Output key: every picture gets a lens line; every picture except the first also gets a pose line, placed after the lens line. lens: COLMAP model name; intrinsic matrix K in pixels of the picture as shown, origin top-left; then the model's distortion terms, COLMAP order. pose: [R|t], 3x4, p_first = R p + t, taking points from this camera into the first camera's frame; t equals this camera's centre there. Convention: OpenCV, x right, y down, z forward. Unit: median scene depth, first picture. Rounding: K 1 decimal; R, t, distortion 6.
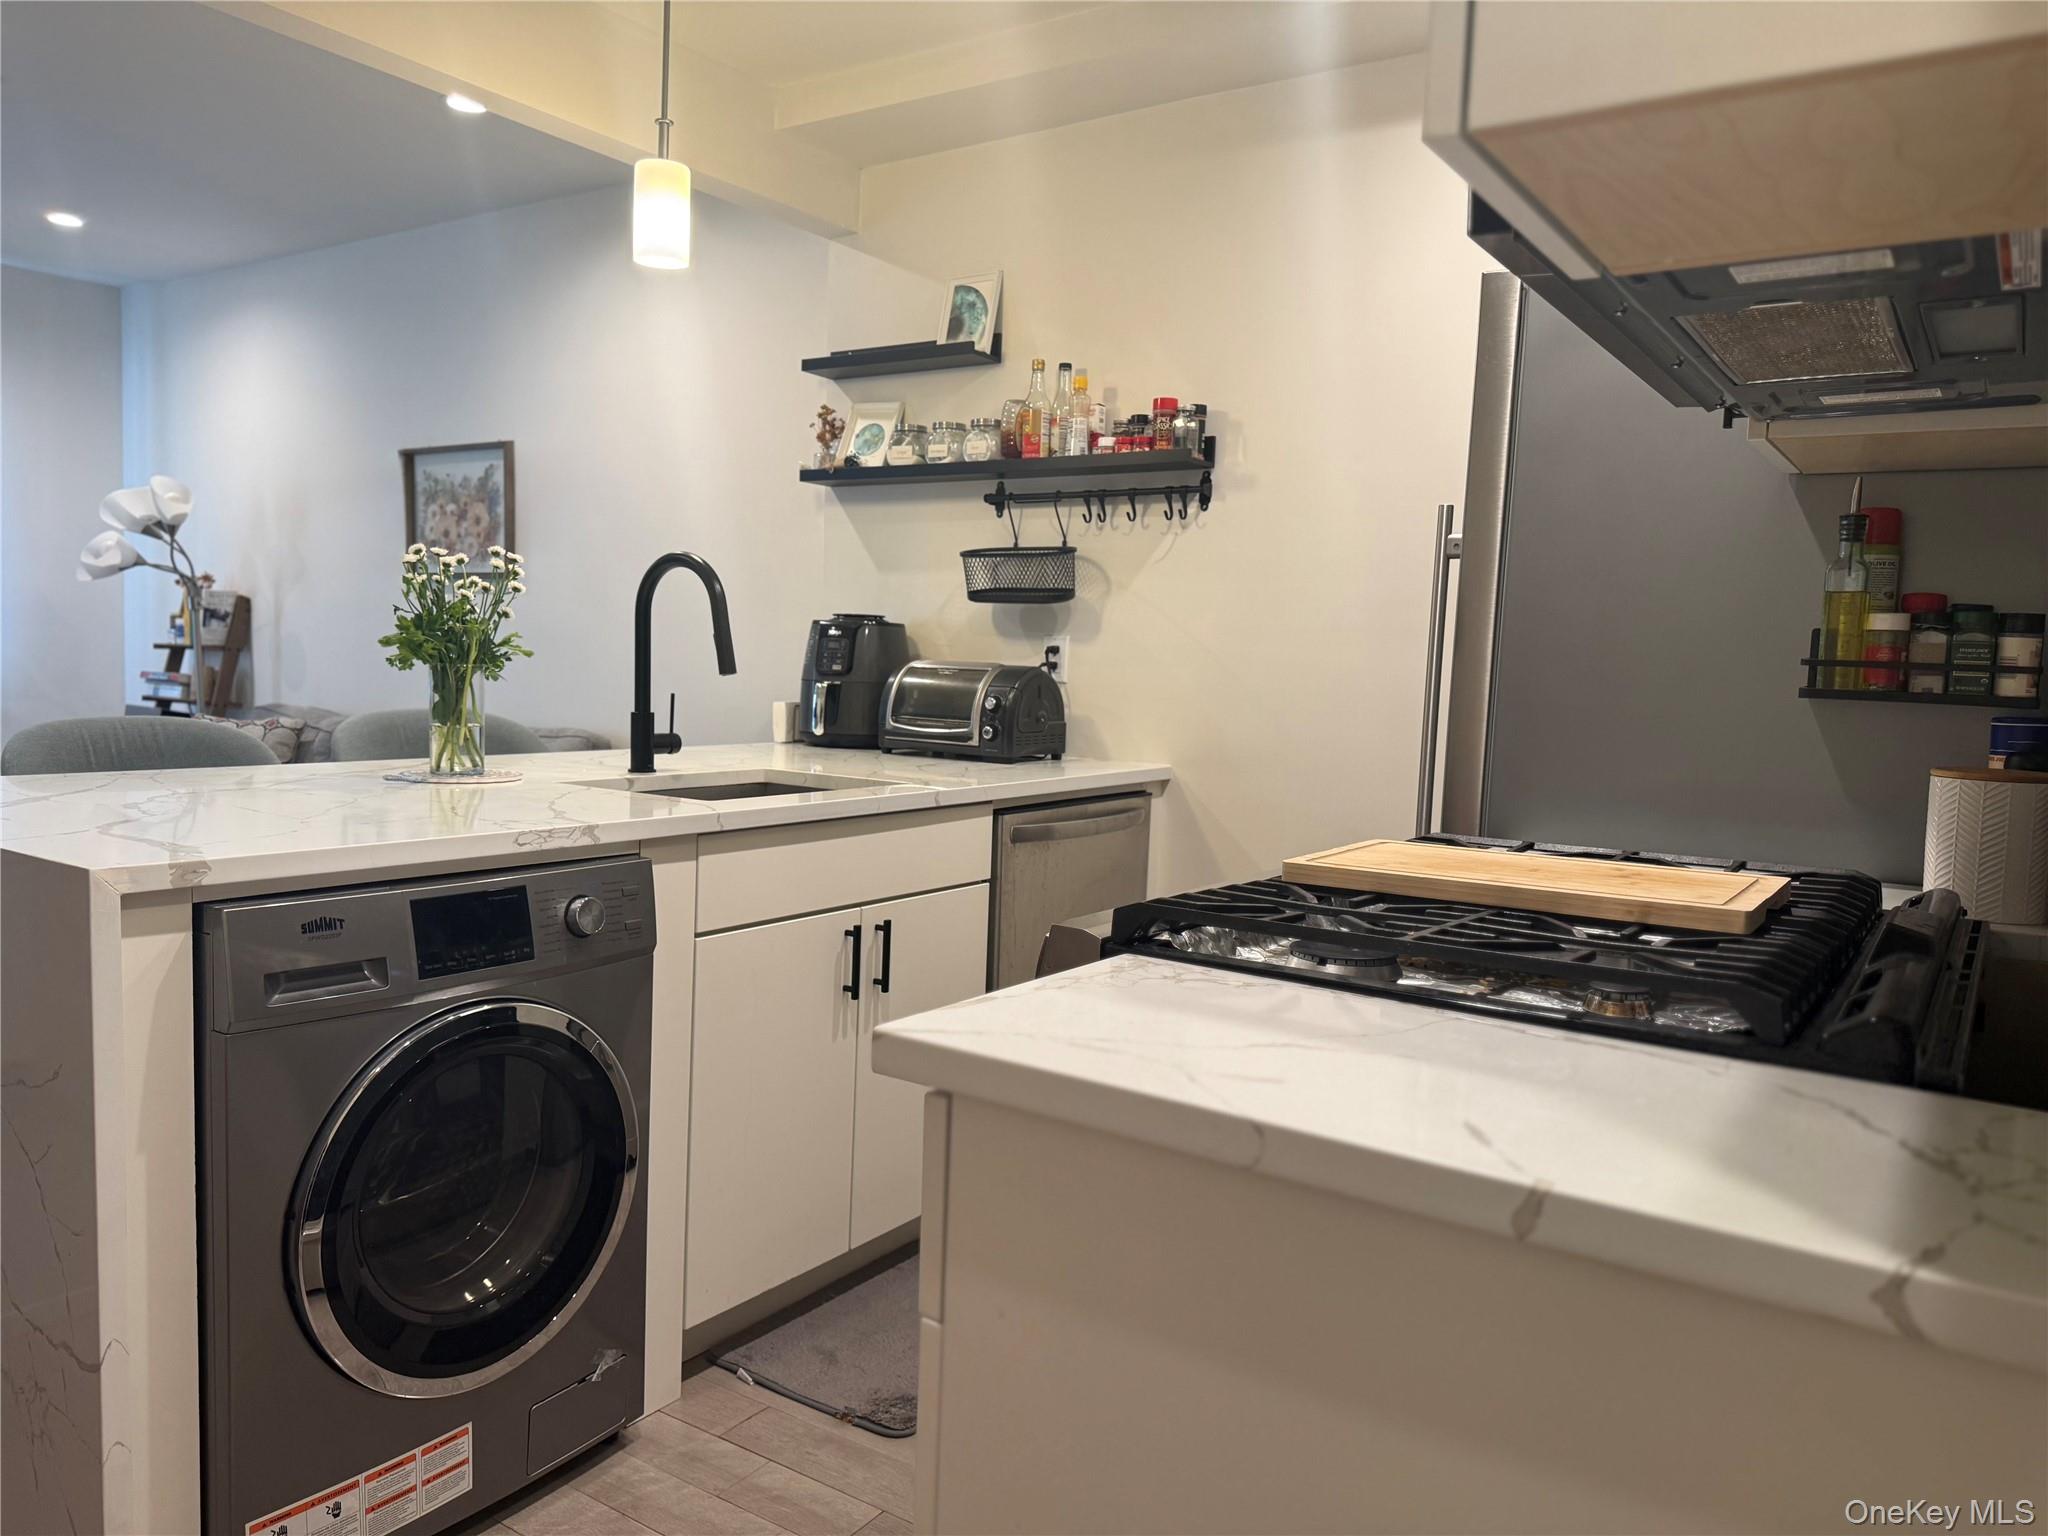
lens RADIAL K [[1439.3, 0, 1021.5], [0, 1439.3, 772.8], [0, 0, 1]] dist [0.123636, -0.205514]
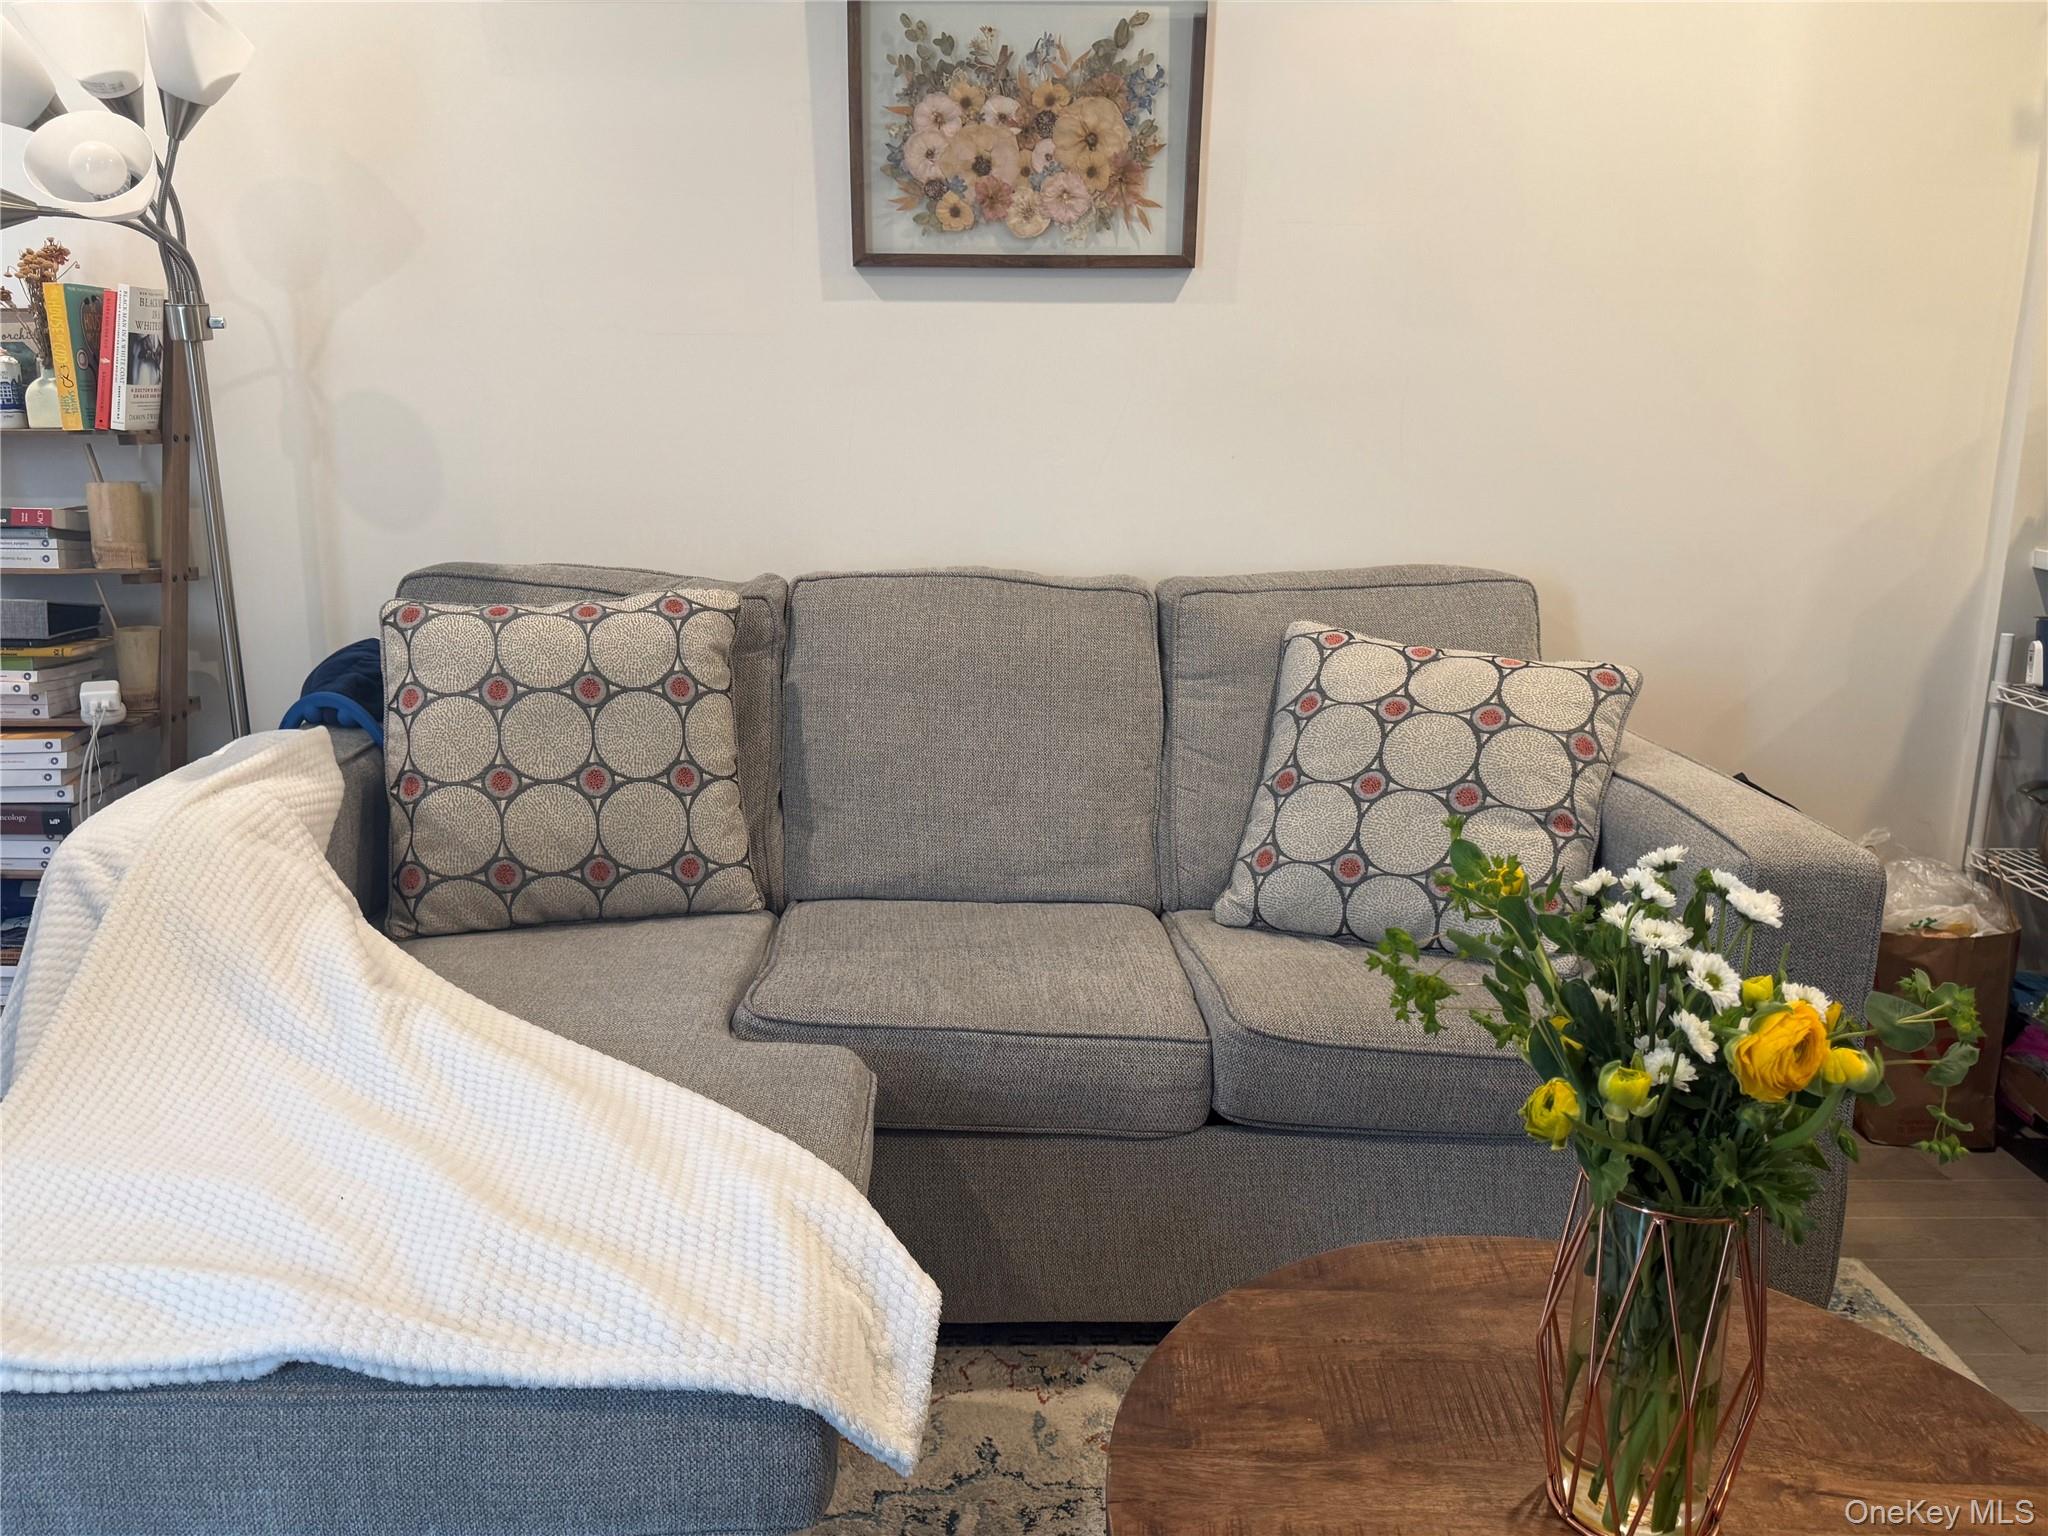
lens RADIAL K [[1543.4, 0, 1024.0], [0, 1543.4, 768.0], [0, 0, 1]] dist [0.116466, -0.261133]
pose [[0.826489, -0.160916, 0.539465, -0.908846], [0.066868, 0.979554, 0.189743, -0.091941], [-0.558967, -0.120747, 0.820351, 0.747437]]
